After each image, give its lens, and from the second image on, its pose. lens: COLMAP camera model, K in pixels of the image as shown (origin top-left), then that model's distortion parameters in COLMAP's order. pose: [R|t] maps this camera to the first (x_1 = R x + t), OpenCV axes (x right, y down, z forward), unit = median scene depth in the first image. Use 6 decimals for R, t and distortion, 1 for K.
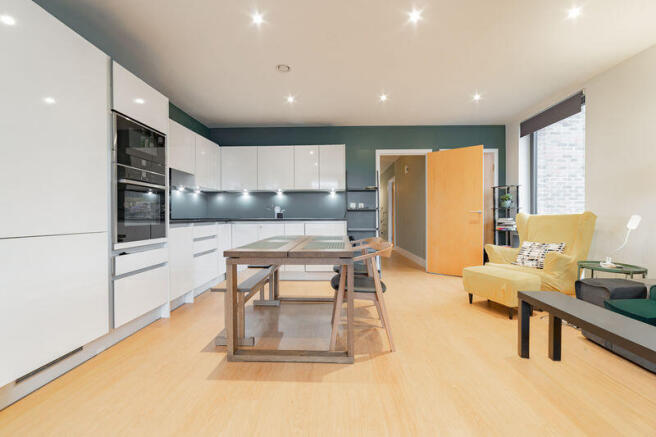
lens RADIAL K [[256.6, 0, 331.2], [0, 256.6, 216.5], [0, 0, 1]] dist [-0.000967, -0.000060]
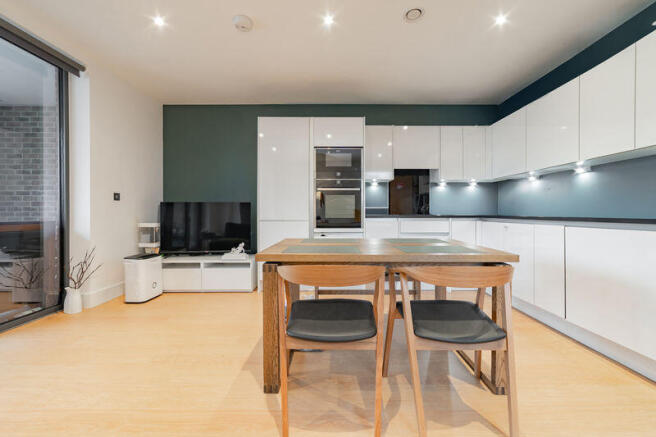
lens RADIAL K [[256.6, 0, 331.2], [0, 256.6, 216.5], [0, 0, 1]] dist [-0.000967, -0.000060]
pose [[0.025394, 0.004935, -0.999665, 0.682632], [-0.005204, 0.999975, 0.004804, 0.018881], [0.999664, 0.005080, 0.025419, 0.917875]]
